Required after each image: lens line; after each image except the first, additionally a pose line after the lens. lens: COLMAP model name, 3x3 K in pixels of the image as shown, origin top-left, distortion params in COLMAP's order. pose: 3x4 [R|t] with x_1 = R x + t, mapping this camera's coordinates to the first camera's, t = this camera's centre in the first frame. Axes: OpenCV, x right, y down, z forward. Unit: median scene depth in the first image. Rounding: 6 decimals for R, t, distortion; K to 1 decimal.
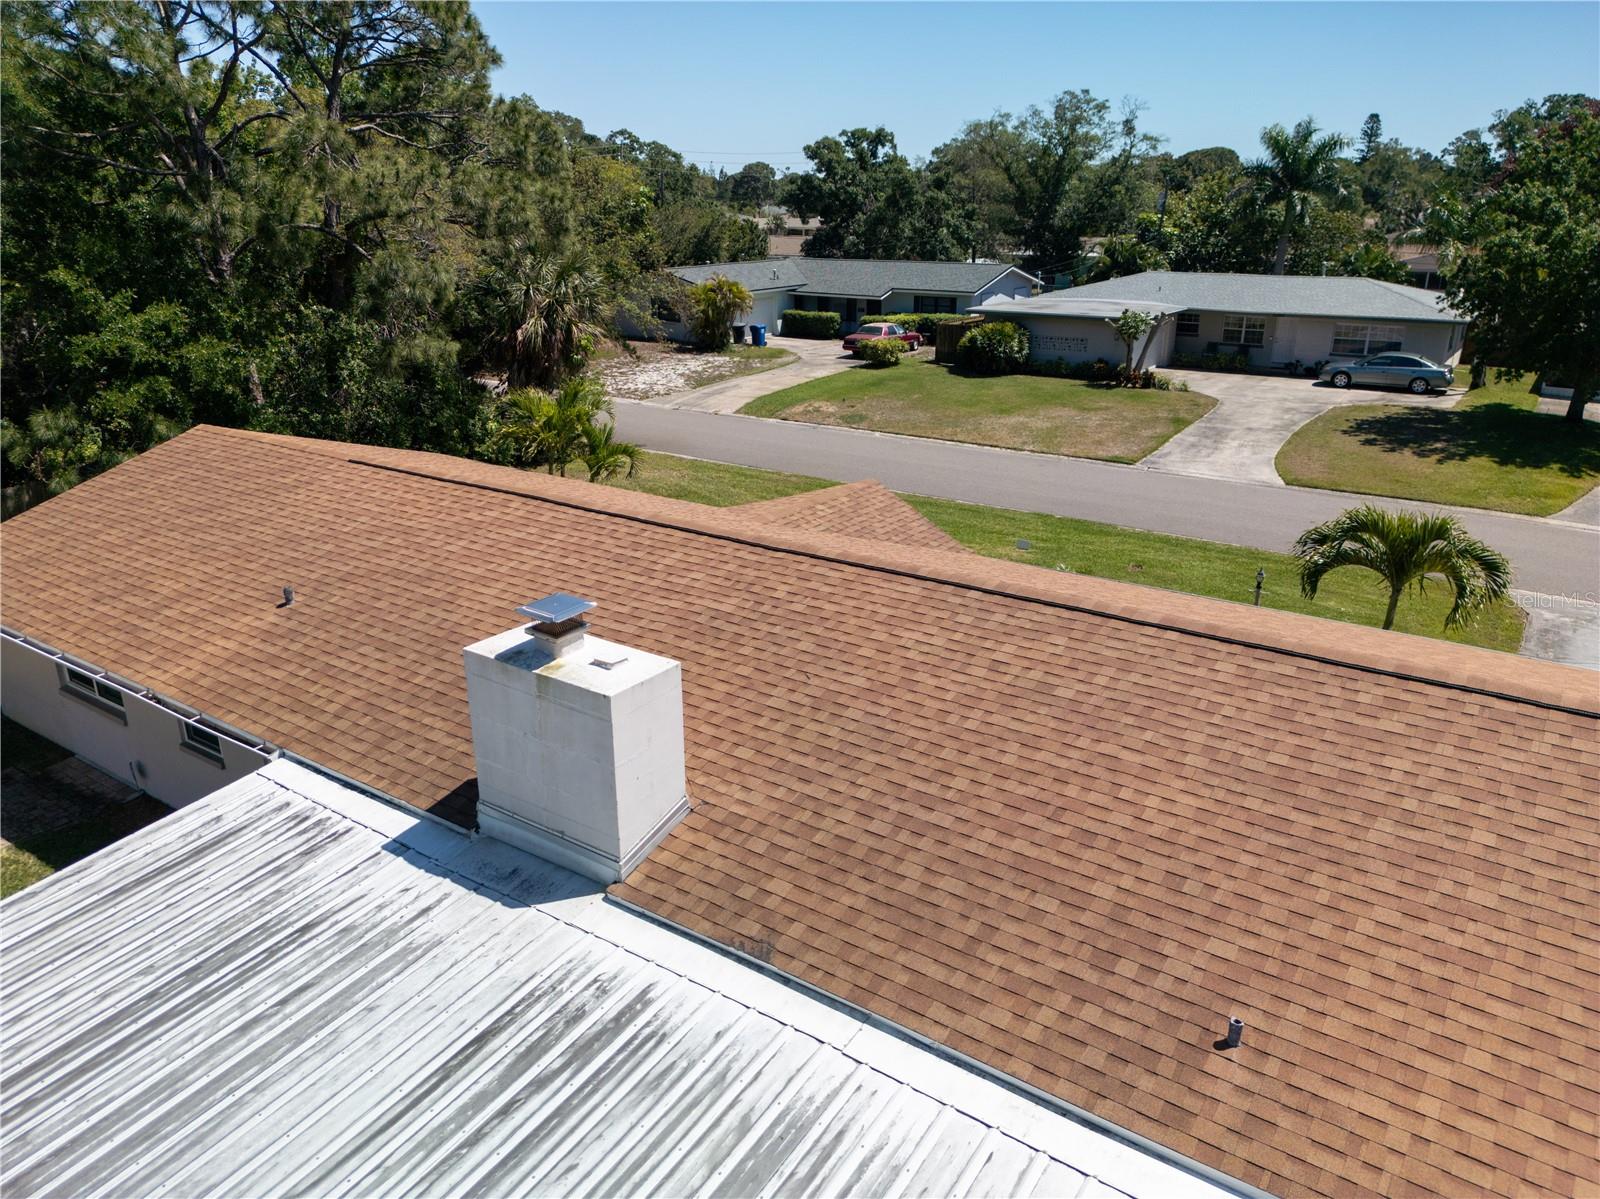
lens RADIAL K [[1118.3, 0, 805.8], [0, 1118.3, 594.0], [0, 0, 1]] dist [0.066698, -0.069880]
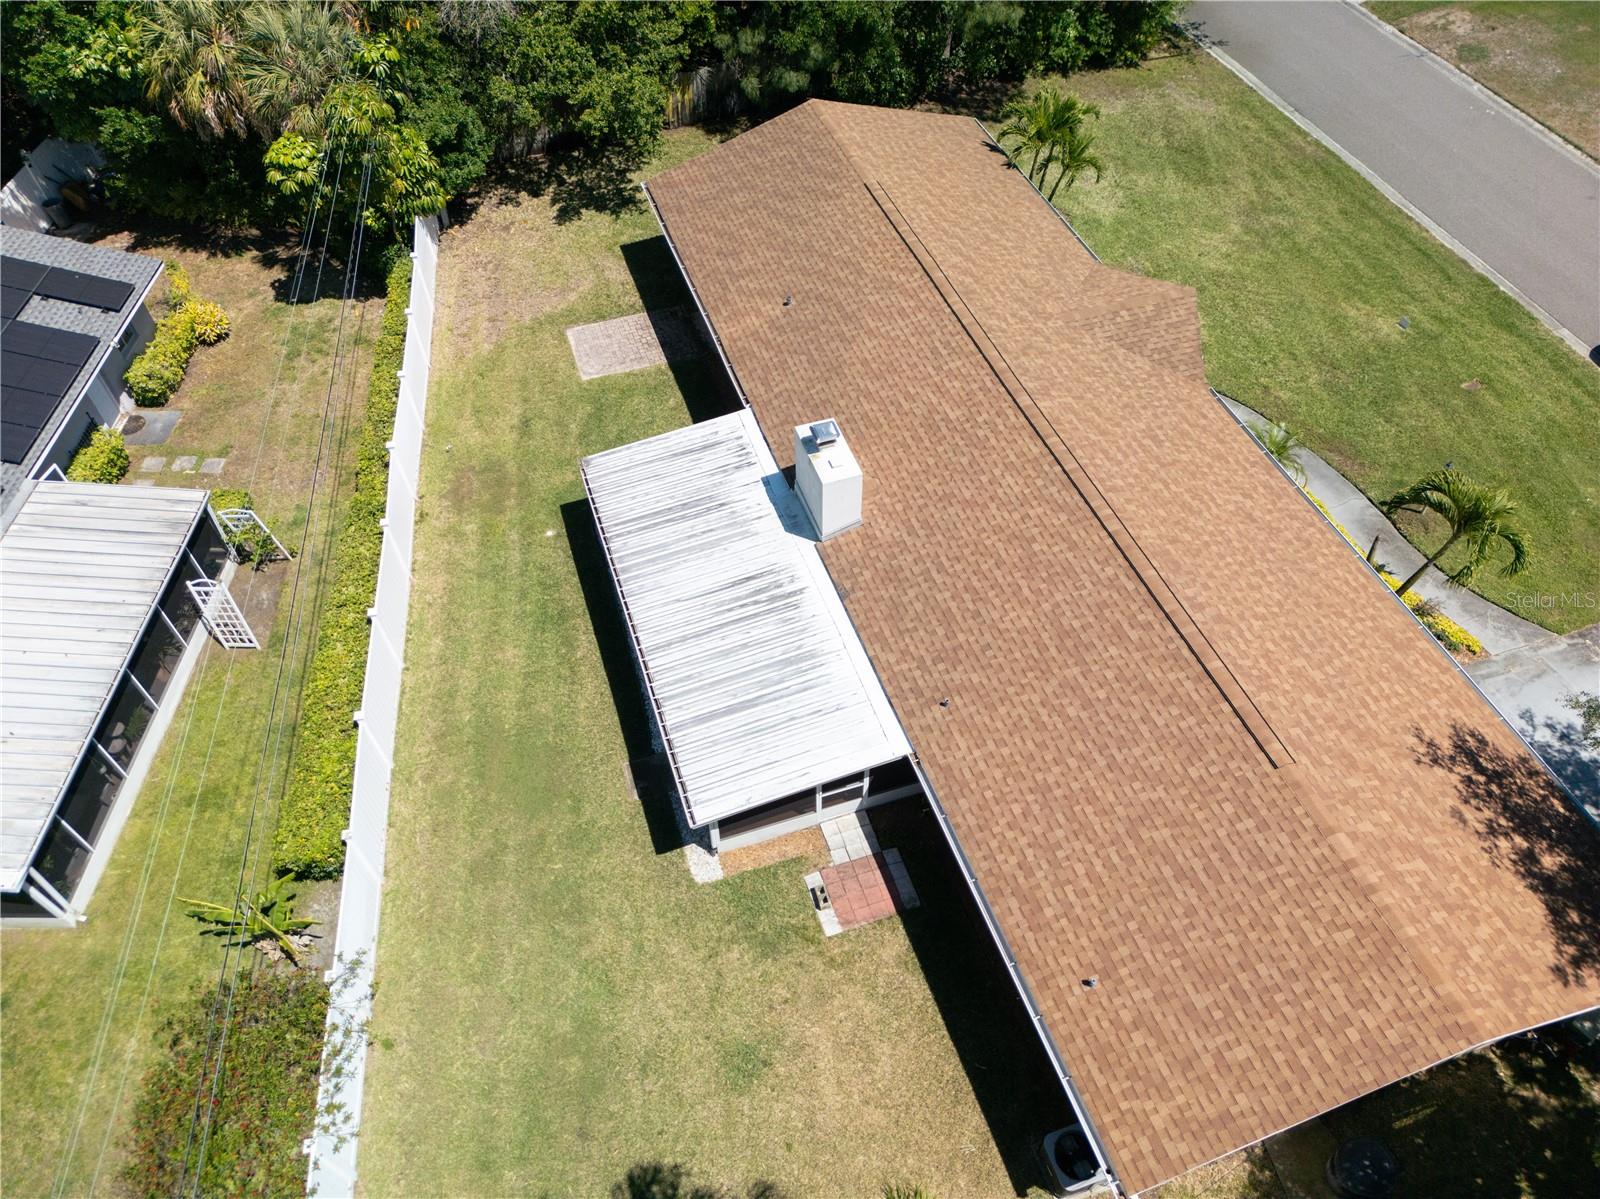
lens RADIAL K [[1136.3, 0, 800.0], [0, 1136.3, 599.5], [0, 0, 1]] dist [0.072242, -0.071309]
pose [[0.801171, 0.453094, -0.390935, 0.888748], [-0.187559, 0.810464, 0.554950, -1.090138], [0.568283, -0.371286, 0.734303, -0.977344]]
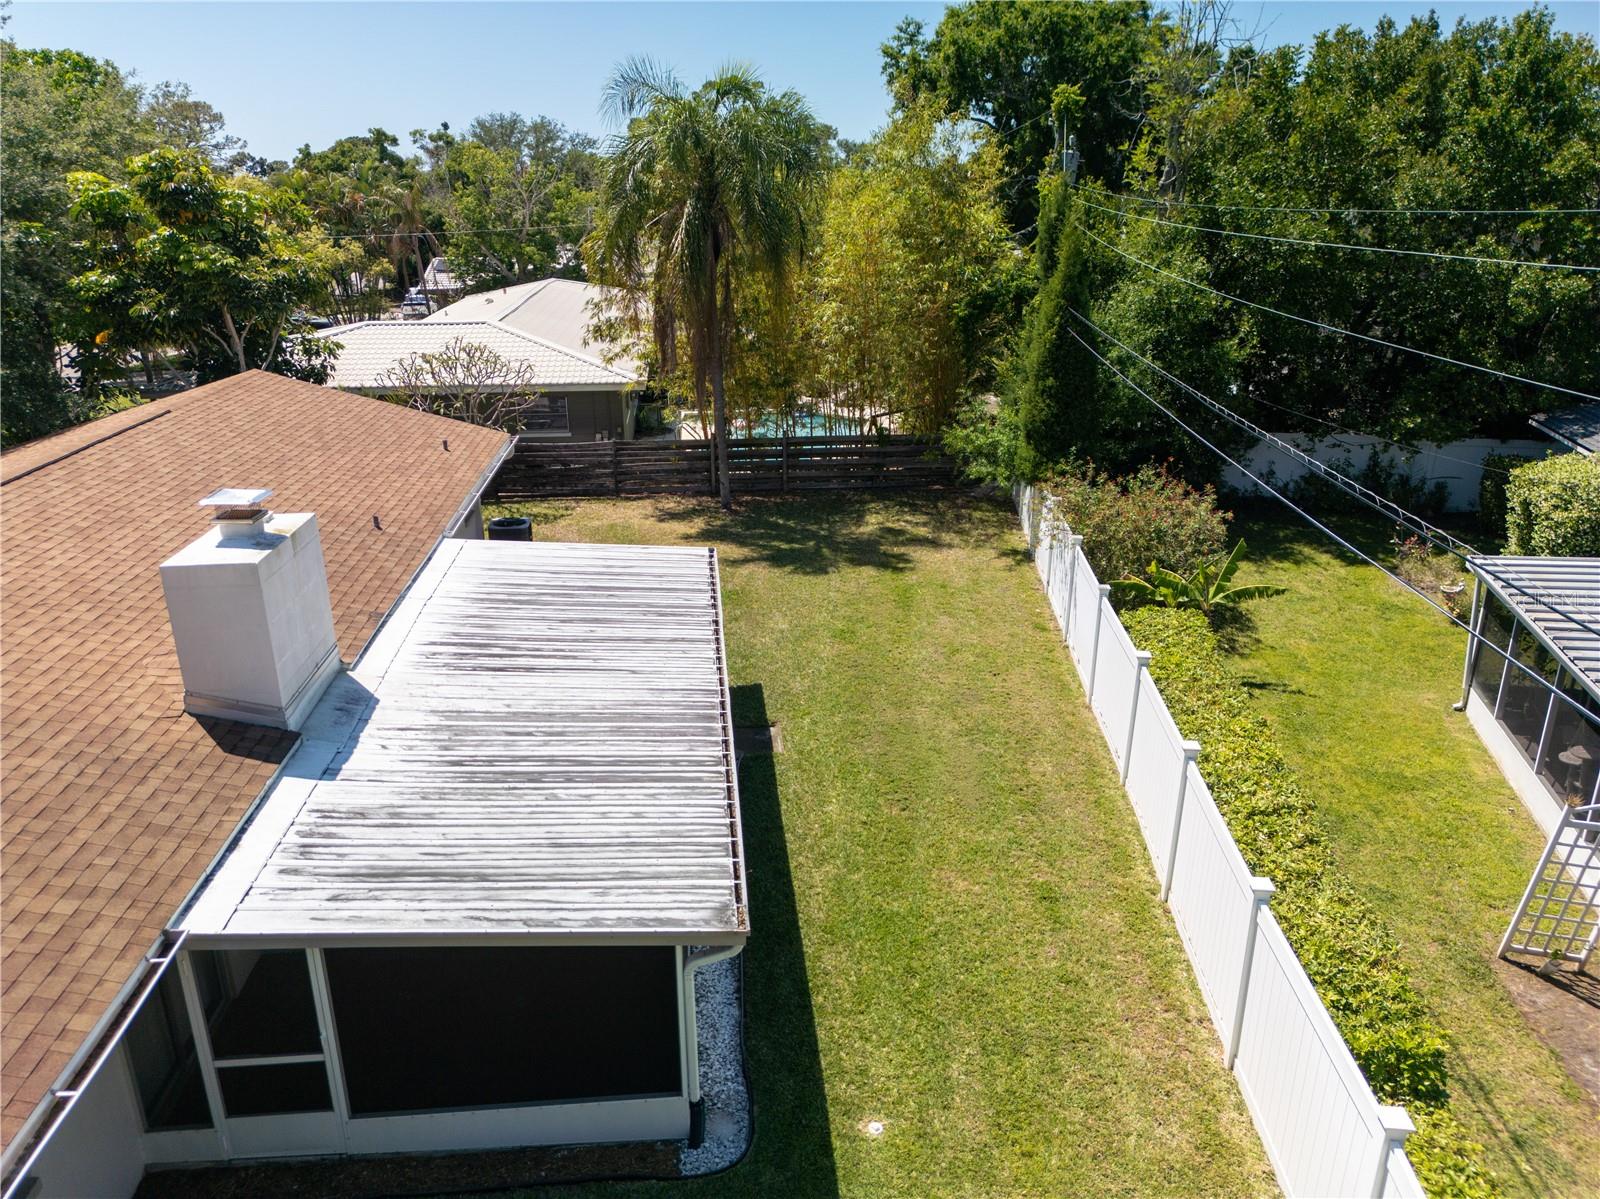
lens RADIAL K [[1136.3, 0, 800.0], [0, 1136.3, 599.5], [0, 0, 1]] dist [0.072242, -0.071309]
pose [[-0.644849, -0.252918, 0.721251, -1.567175], [0.260997, 0.814070, 0.518816, -0.385817], [-0.718367, 0.522802, -0.458941, 1.269917]]
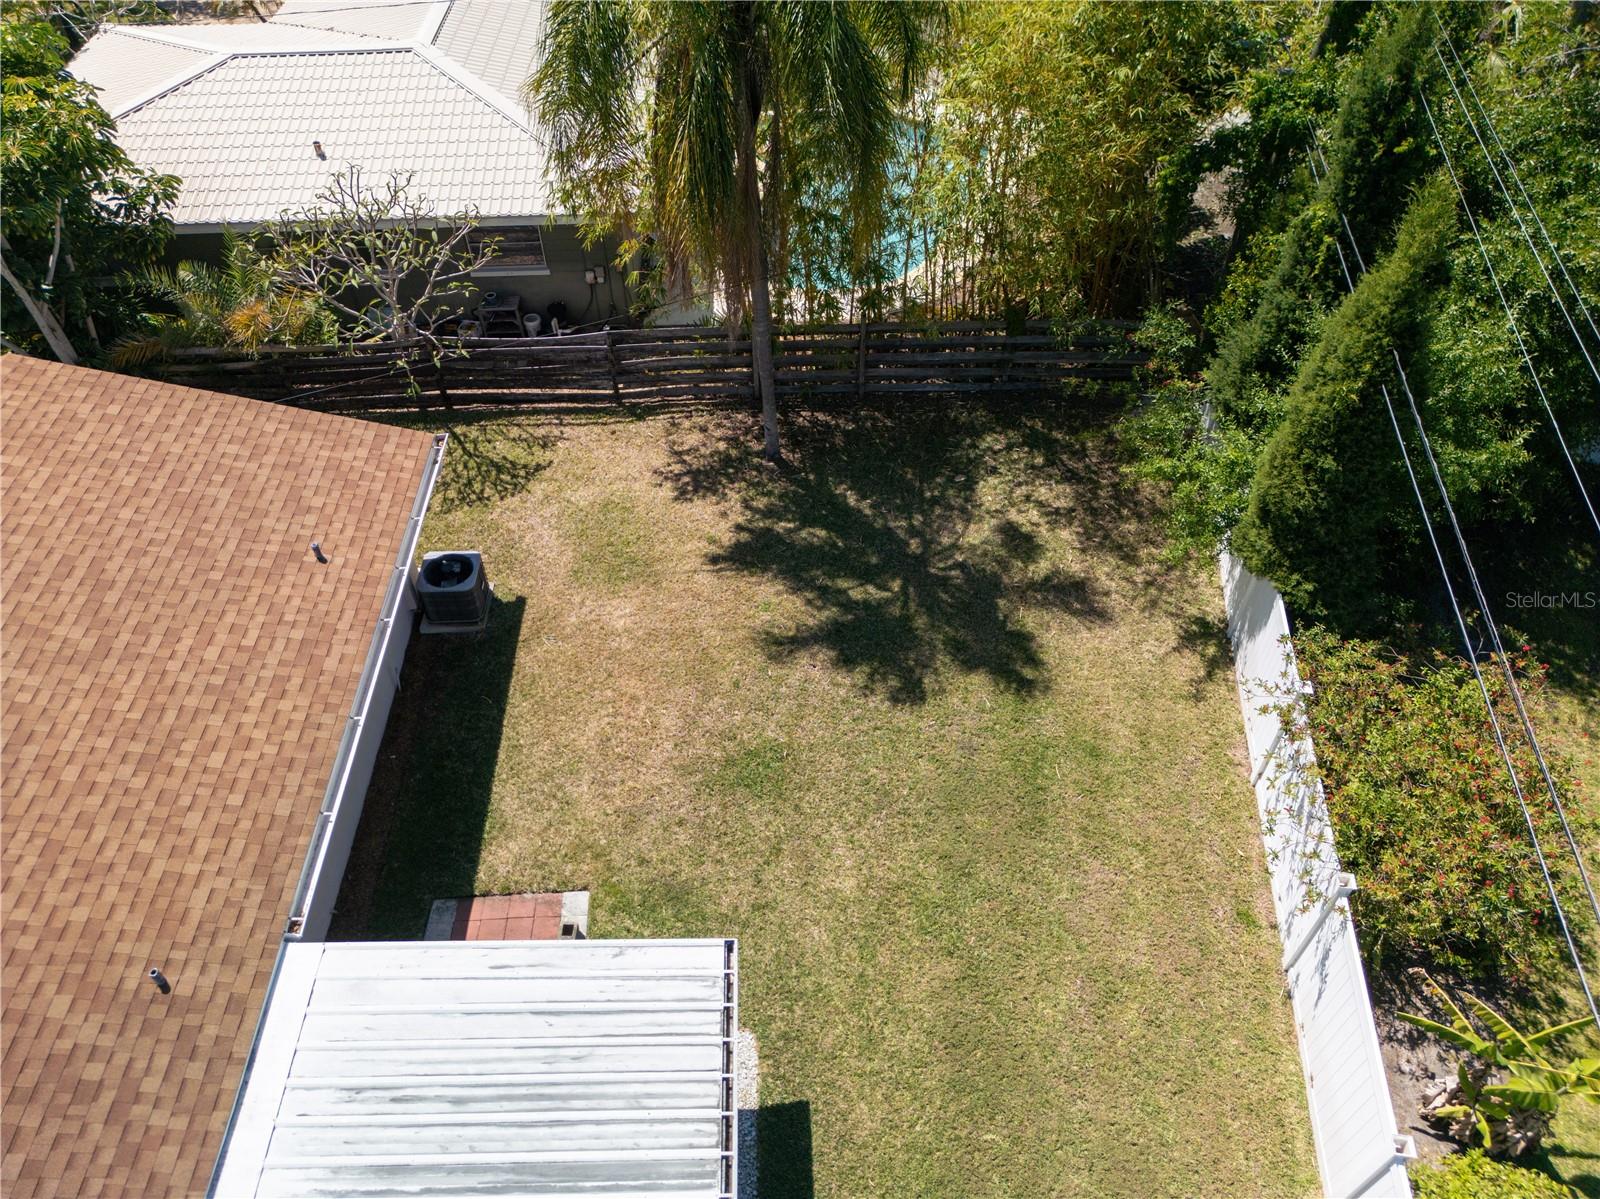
lens RADIAL K [[1136.3, 0, 800.0], [0, 1136.3, 599.5], [0, 0, 1]] dist [0.072242, -0.071309]
pose [[-0.595399, -0.572194, 0.563998, -0.494196], [0.284724, 0.506155, 0.814088, -0.616975], [-0.751287, 0.645291, -0.138447, 0.269018]]
